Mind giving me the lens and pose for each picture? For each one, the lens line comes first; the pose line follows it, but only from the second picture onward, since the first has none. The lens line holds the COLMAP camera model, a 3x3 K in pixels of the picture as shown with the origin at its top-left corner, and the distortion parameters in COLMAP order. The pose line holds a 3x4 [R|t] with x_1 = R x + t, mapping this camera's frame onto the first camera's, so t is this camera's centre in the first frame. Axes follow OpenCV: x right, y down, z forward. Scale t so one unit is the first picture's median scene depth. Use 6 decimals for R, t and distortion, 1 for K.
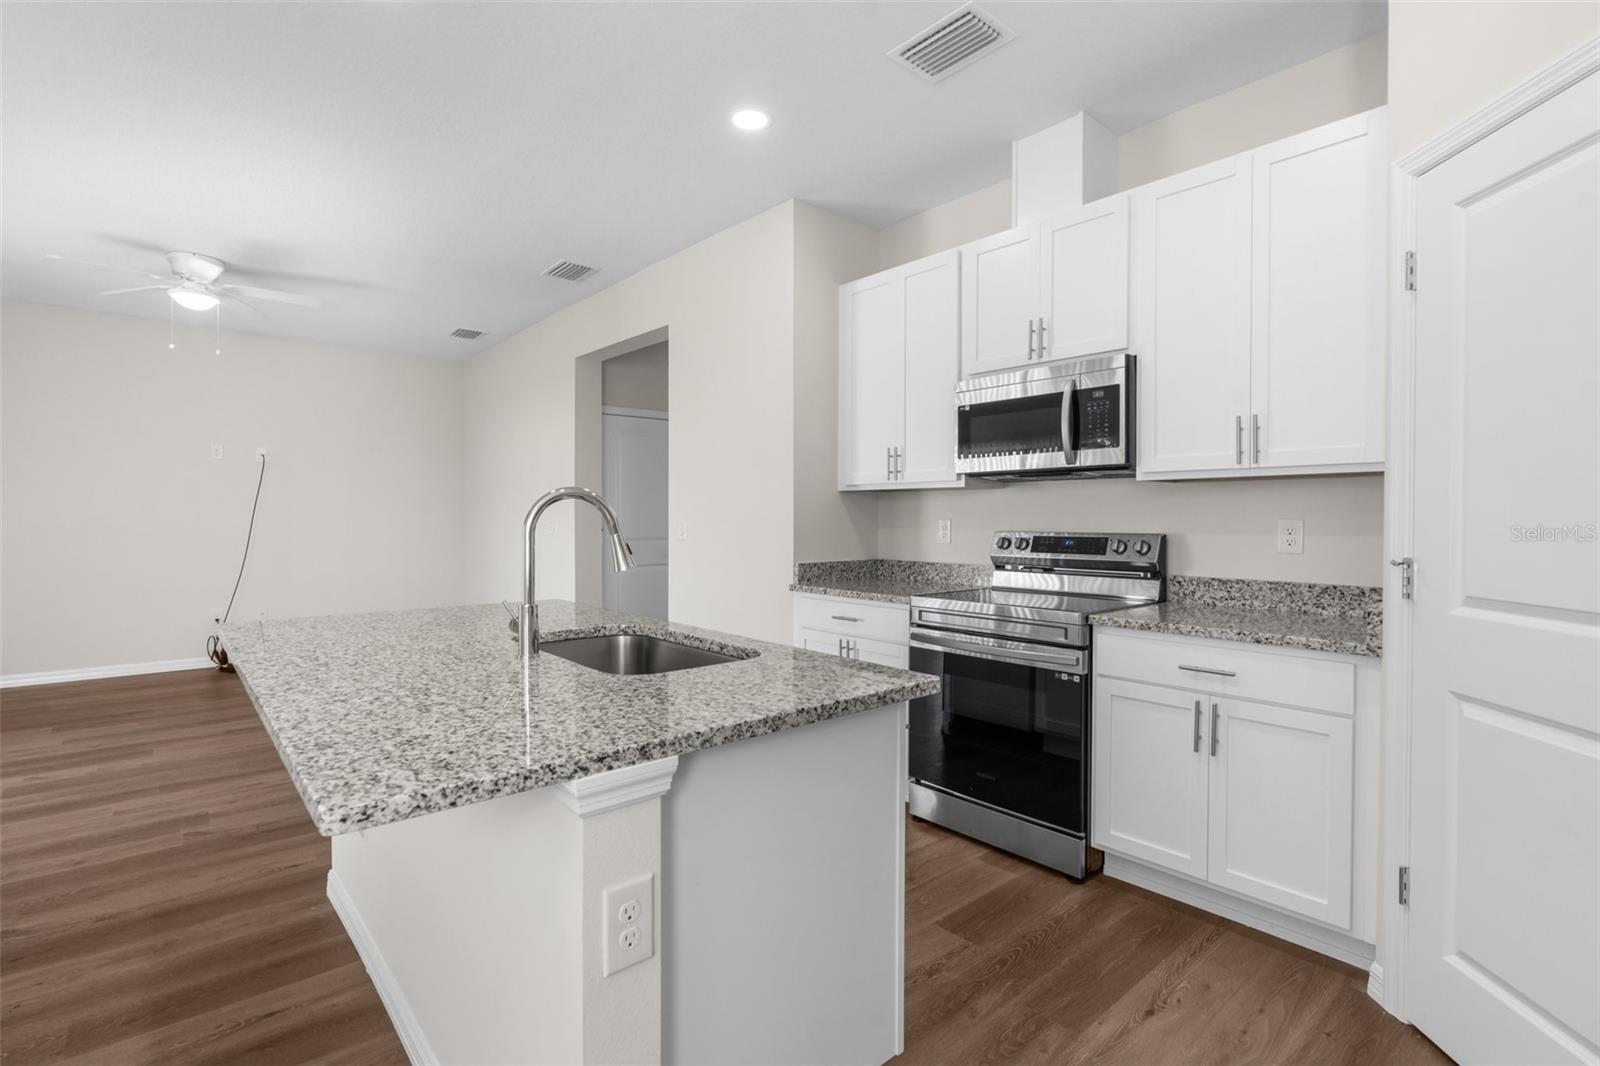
lens RADIAL K [[751.0, 0, 800.0], [0, 751.0, 533.0], [0, 0, 1]] dist [-0.001911, -0.000261]
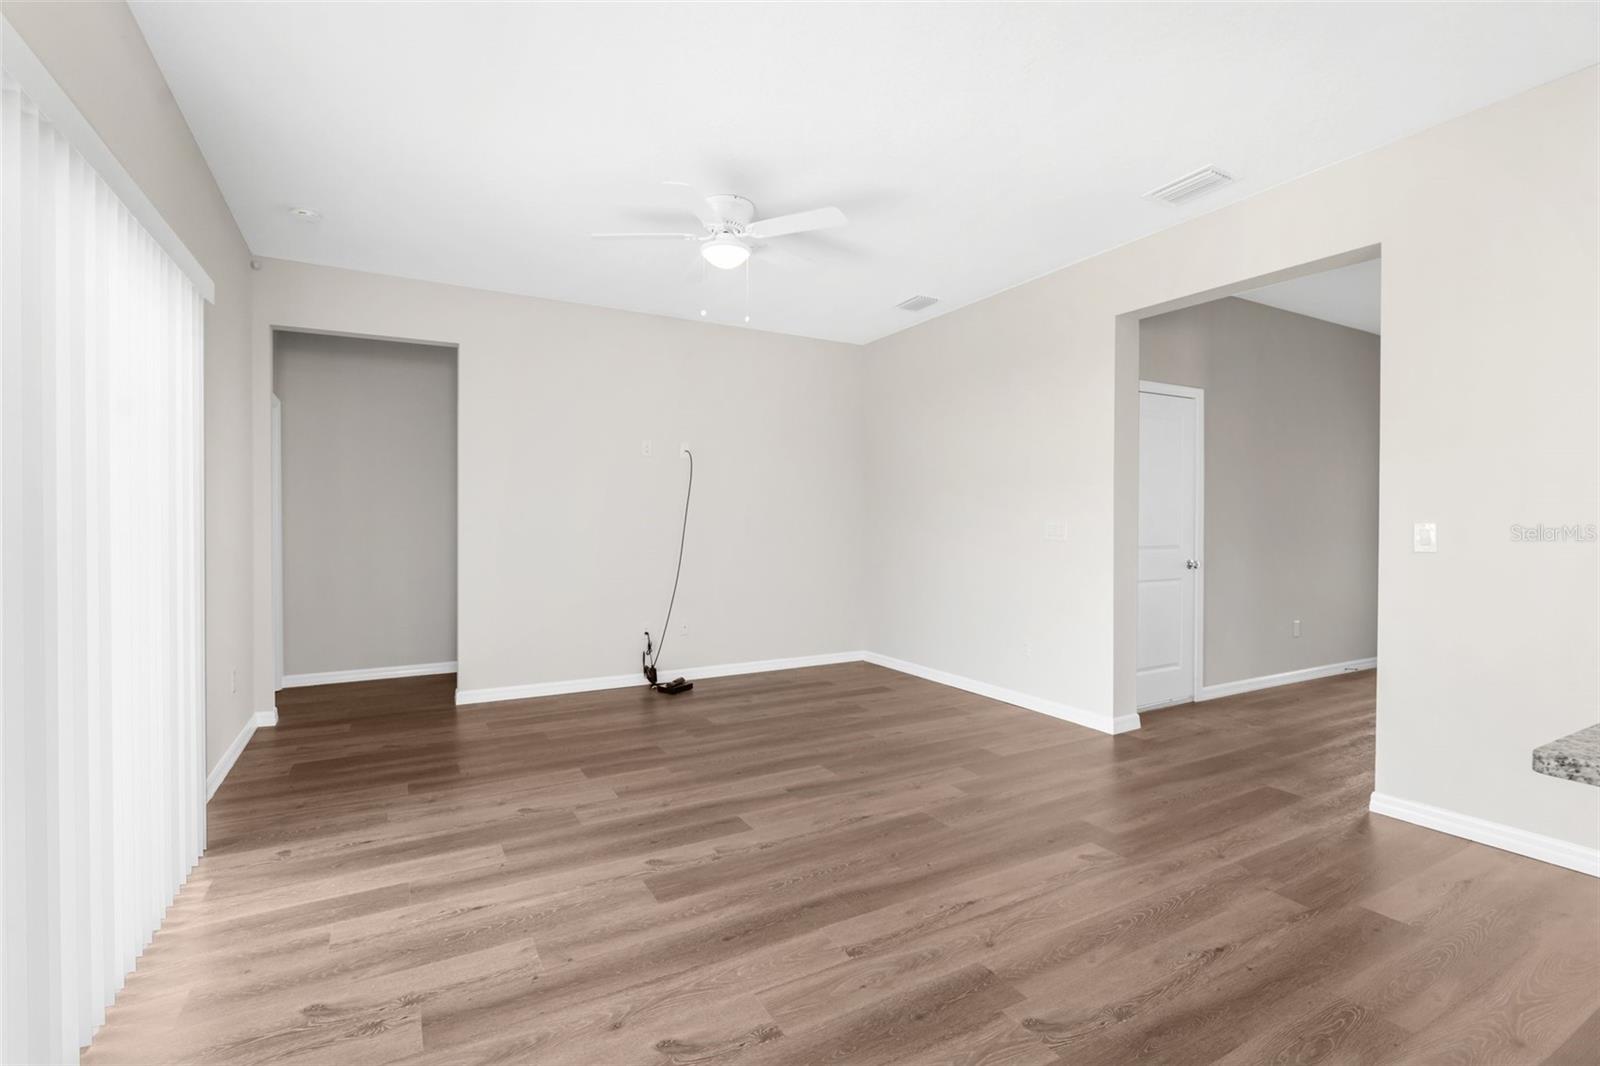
lens RADIAL K [[725.5, 0, 800.0], [0, 725.5, 533.0], [0, 0, 1]] dist [-0.012794, 0.000163]
pose [[0.978829, 0.001378, -0.204674, -0.865923], [-0.001923, 0.999995, -0.002463, -0.007828], [0.204670, 0.002804, 0.978827, 0.363670]]
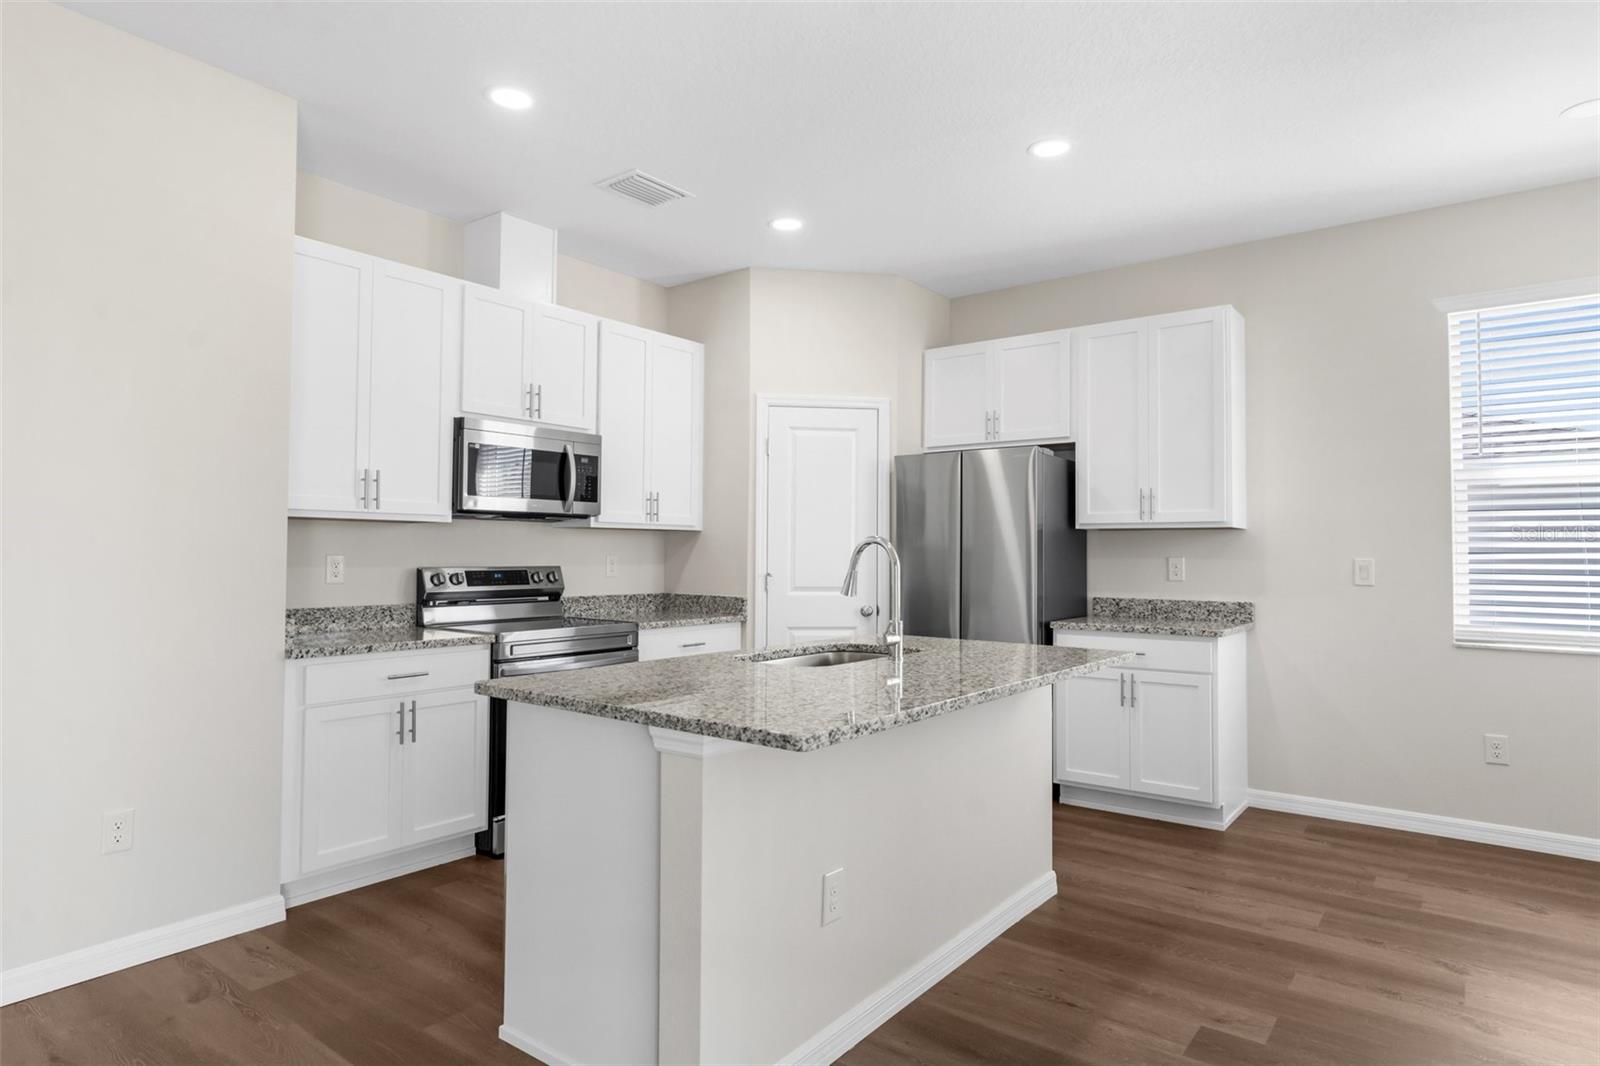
lens RADIAL K [[907.9, 0, 800.0], [0, 907.9, 533.0], [0, 0, 1]] dist [-0.003563, -0.000461]
pose [[-0.196154, 0.019570, 0.980378, -1.145283], [0.012630, 0.999768, -0.017430, -0.023328], [-0.980492, 0.008963, -0.196356, 0.872790]]
